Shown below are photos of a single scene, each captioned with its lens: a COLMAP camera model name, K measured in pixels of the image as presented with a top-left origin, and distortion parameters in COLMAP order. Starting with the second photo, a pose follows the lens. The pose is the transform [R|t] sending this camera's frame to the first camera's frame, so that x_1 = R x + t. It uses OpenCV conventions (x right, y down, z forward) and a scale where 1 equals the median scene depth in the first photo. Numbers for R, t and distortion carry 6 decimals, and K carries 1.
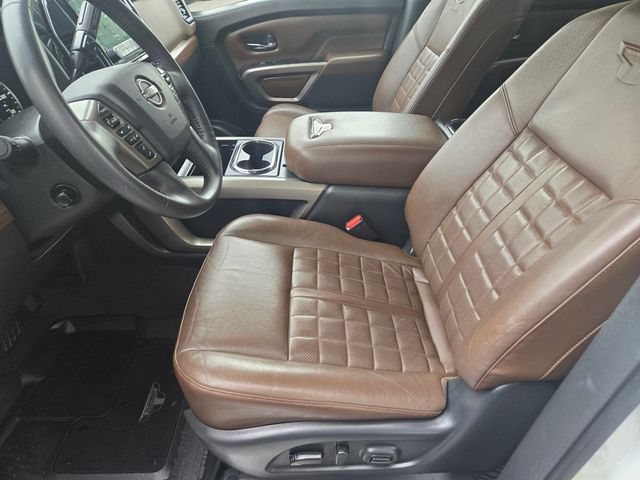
lens RADIAL K [[455.6, 0, 319.9], [0, 455.6, 239.1], [0, 0, 1]] dist [0.039556, -0.024415]
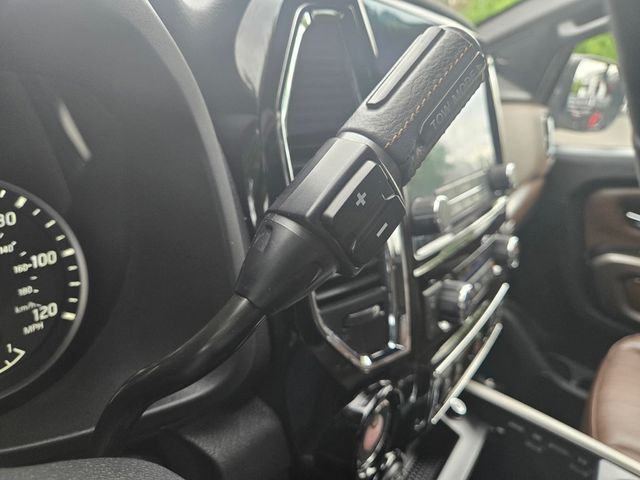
lens RADIAL K [[455.6, 0, 303.7], [0, 455.6, 243.0], [0, 0, 1]] dist [0.039556, -0.024415]
pose [[0.796826, 0.366772, -0.480153, -0.419642], [-0.456887, 0.885774, -0.081604, -0.377342], [0.395377, 0.284399, 0.873381, 0.819084]]
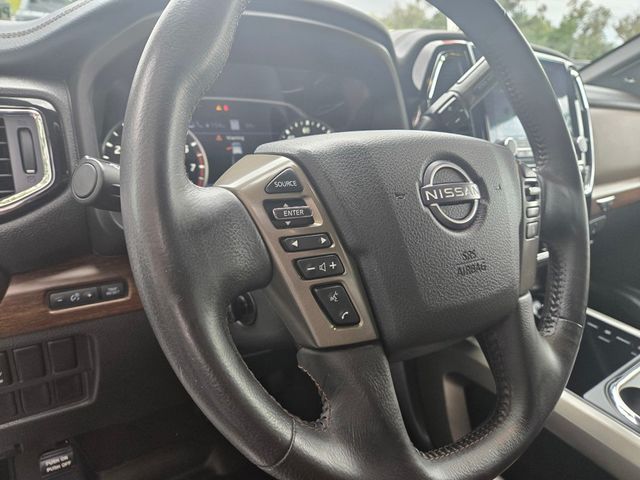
lens RADIAL K [[455.6, 0, 321.7], [0, 455.6, 243.3], [0, 0, 1]] dist [0.039556, -0.024415]
pose [[0.589458, 0.360754, -0.722770, -0.092593], [-0.529549, 0.848237, -0.008498, -0.171959], [0.610014, 0.387751, 0.691037, 0.528449]]
